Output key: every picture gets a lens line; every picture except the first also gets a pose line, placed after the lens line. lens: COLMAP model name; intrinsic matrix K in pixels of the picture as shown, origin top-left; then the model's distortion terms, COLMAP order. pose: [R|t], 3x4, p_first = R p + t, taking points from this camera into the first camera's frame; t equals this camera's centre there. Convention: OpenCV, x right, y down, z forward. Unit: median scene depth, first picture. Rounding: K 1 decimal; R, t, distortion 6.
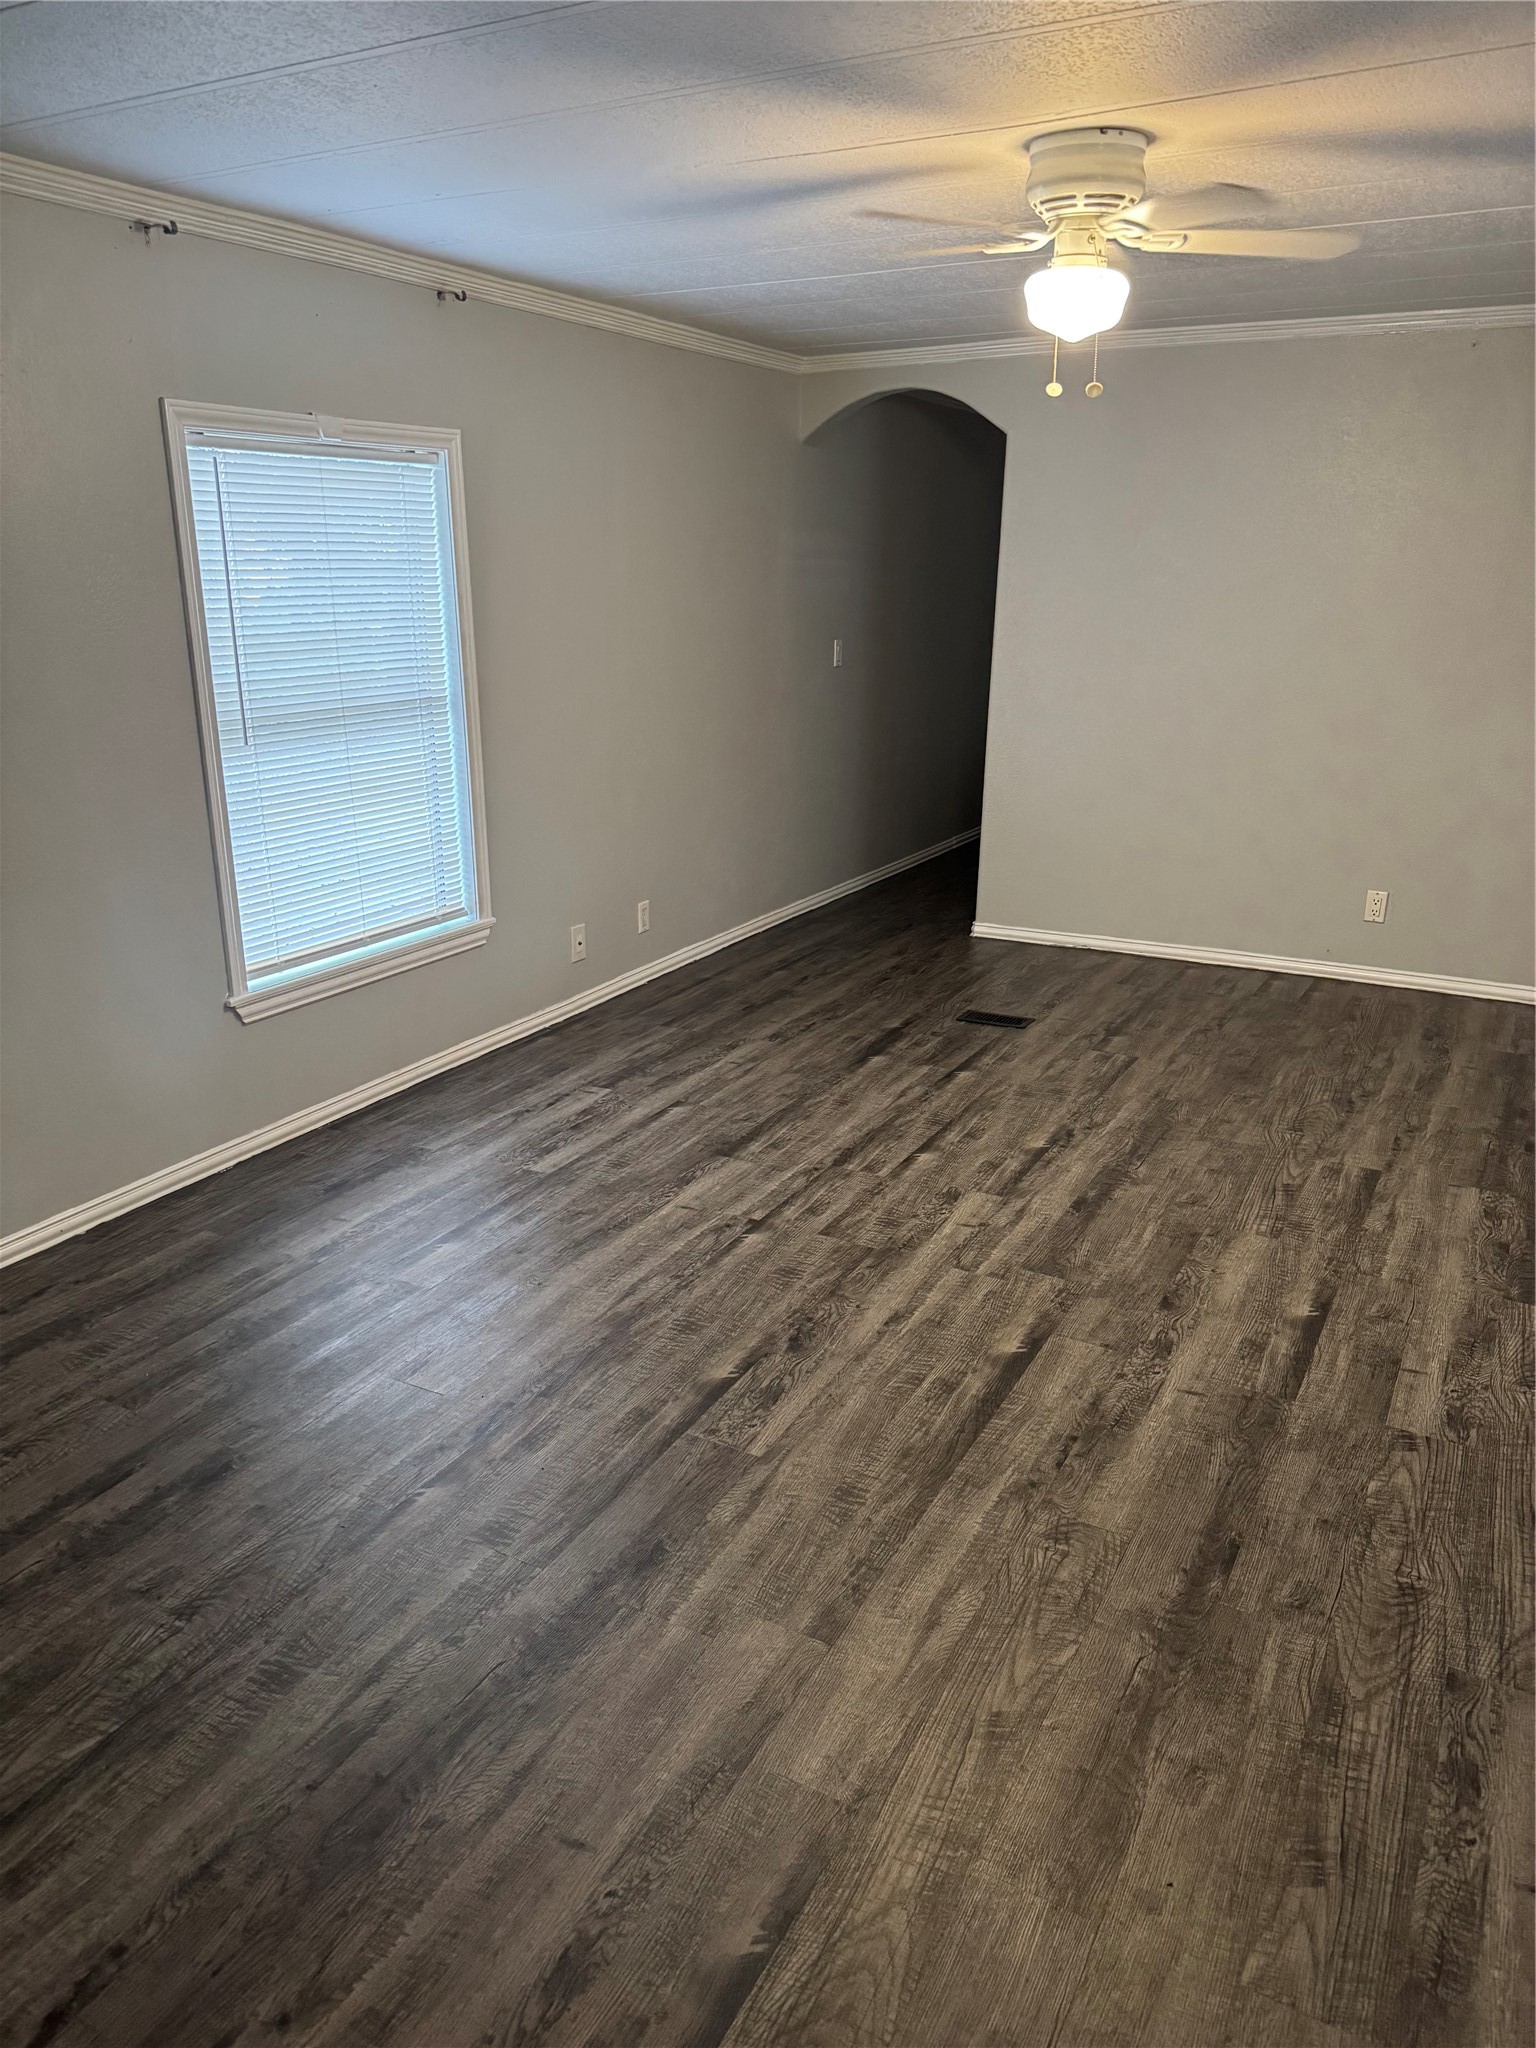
lens RADIAL K [[1440.5, 0, 769.8], [0, 1440.5, 1029.1], [0, 0, 1]] dist [0.019904, -0.020052]
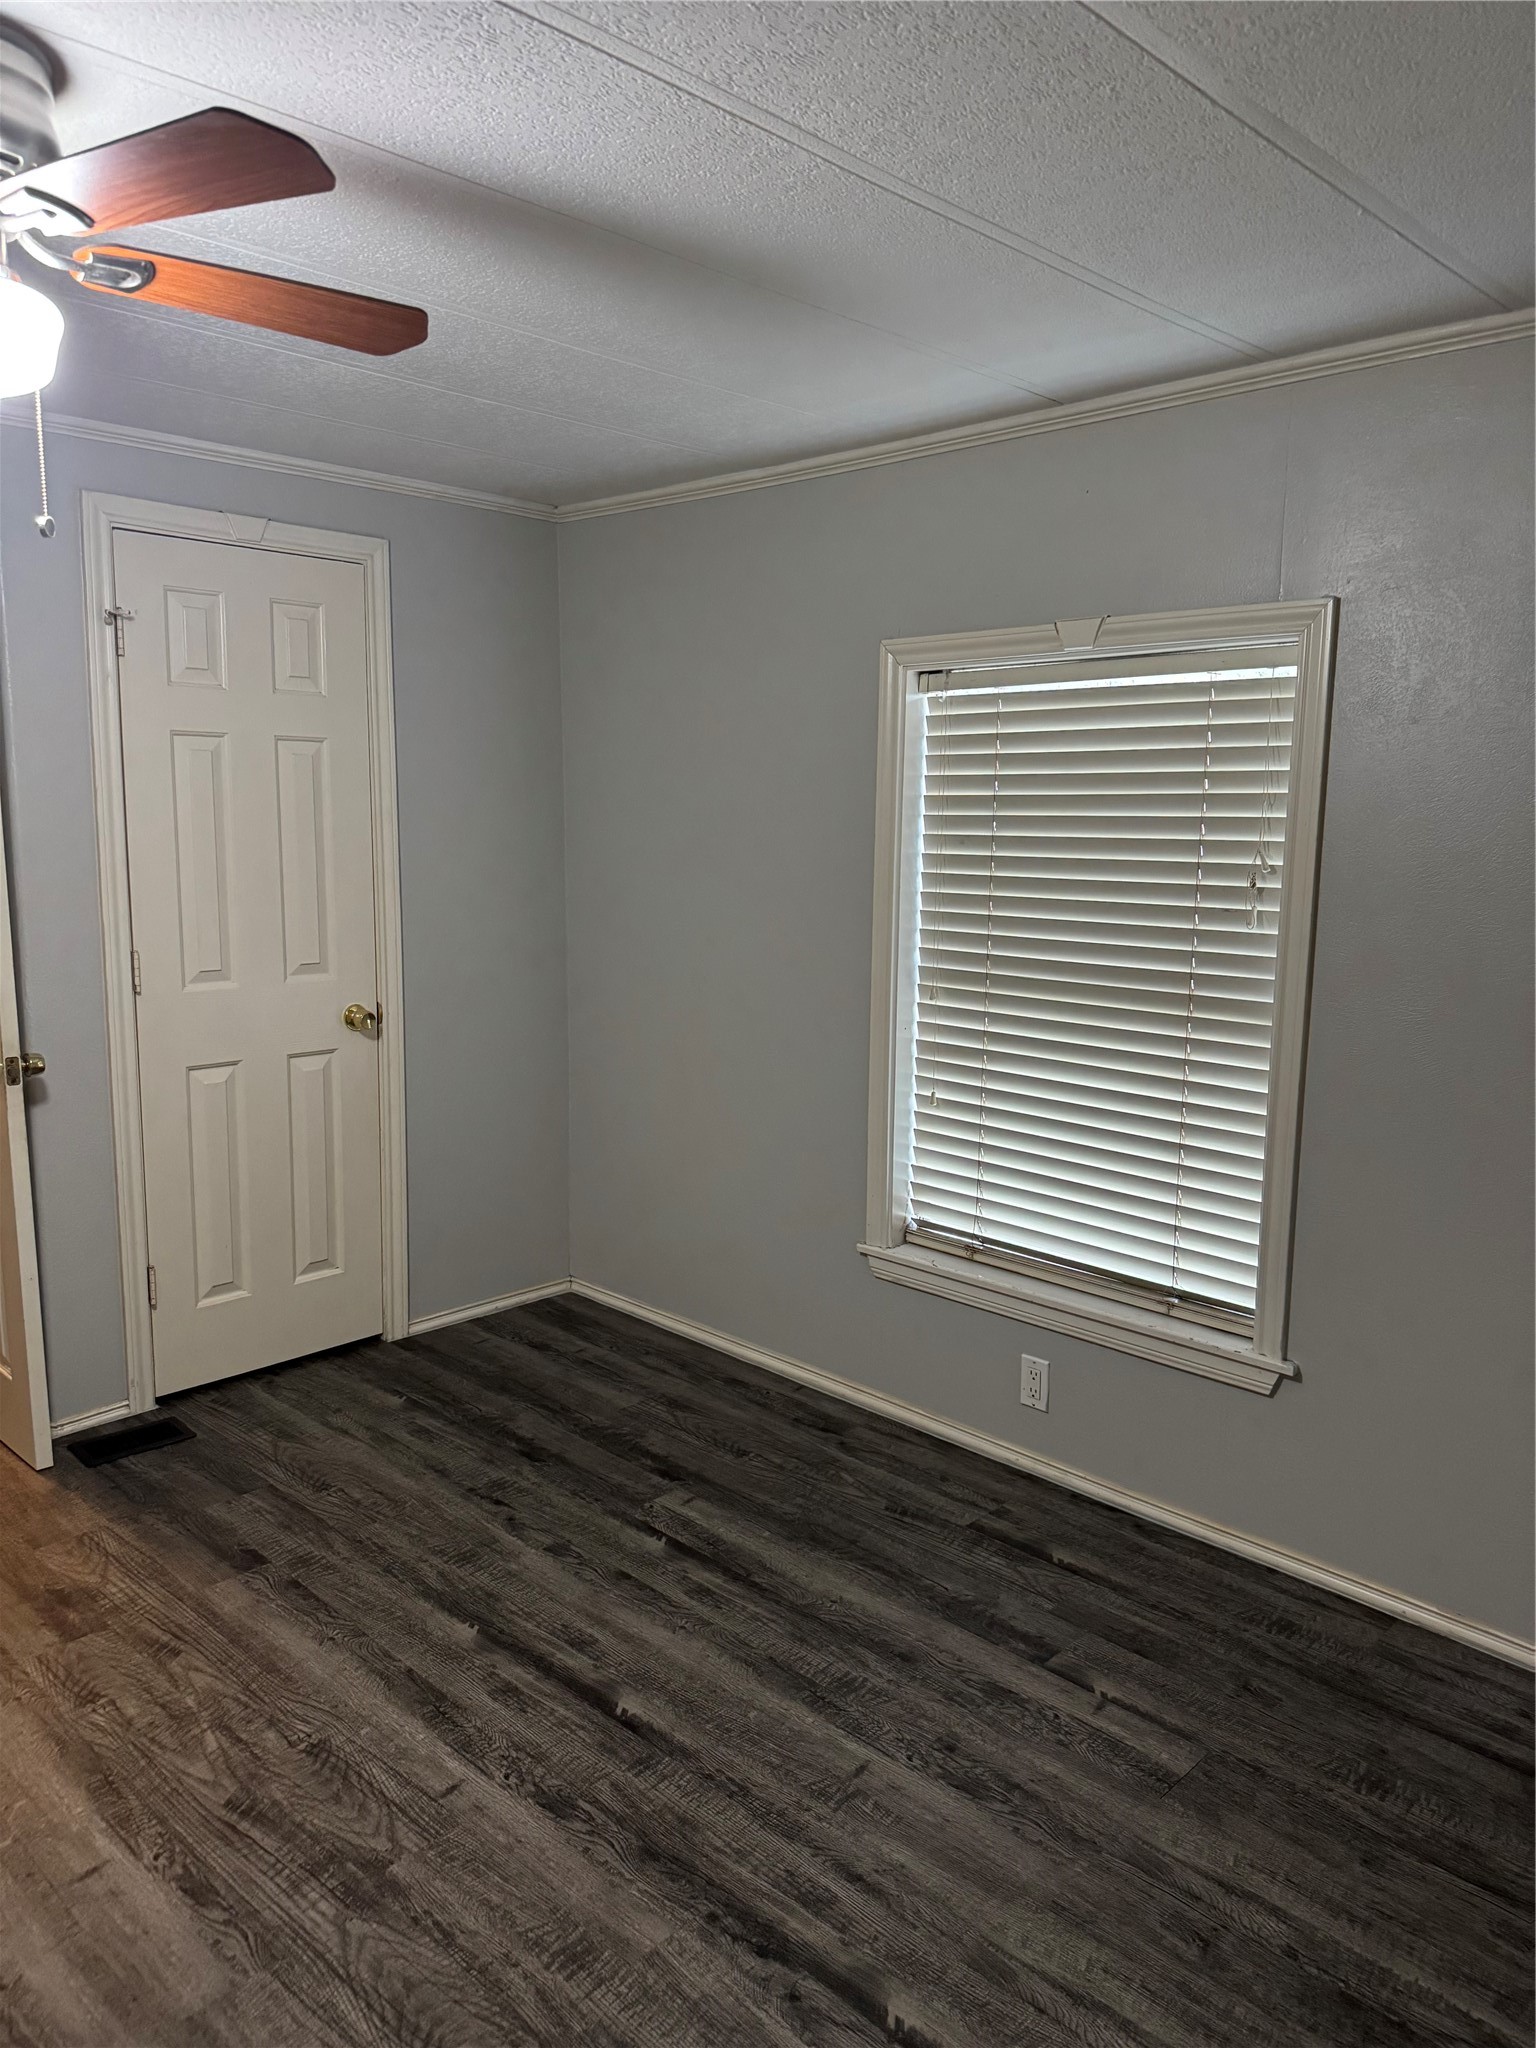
lens RADIAL K [[1440.5, 0, 766.7], [0, 1440.5, 1020.9], [0, 0, 1]] dist [0.019904, -0.020052]
pose [[-0.246951, 0.139712, -0.958903, 1.284884], [-0.294370, 0.931972, 0.211599, -0.434839], [0.923234, 0.334527, -0.189024, 1.334763]]
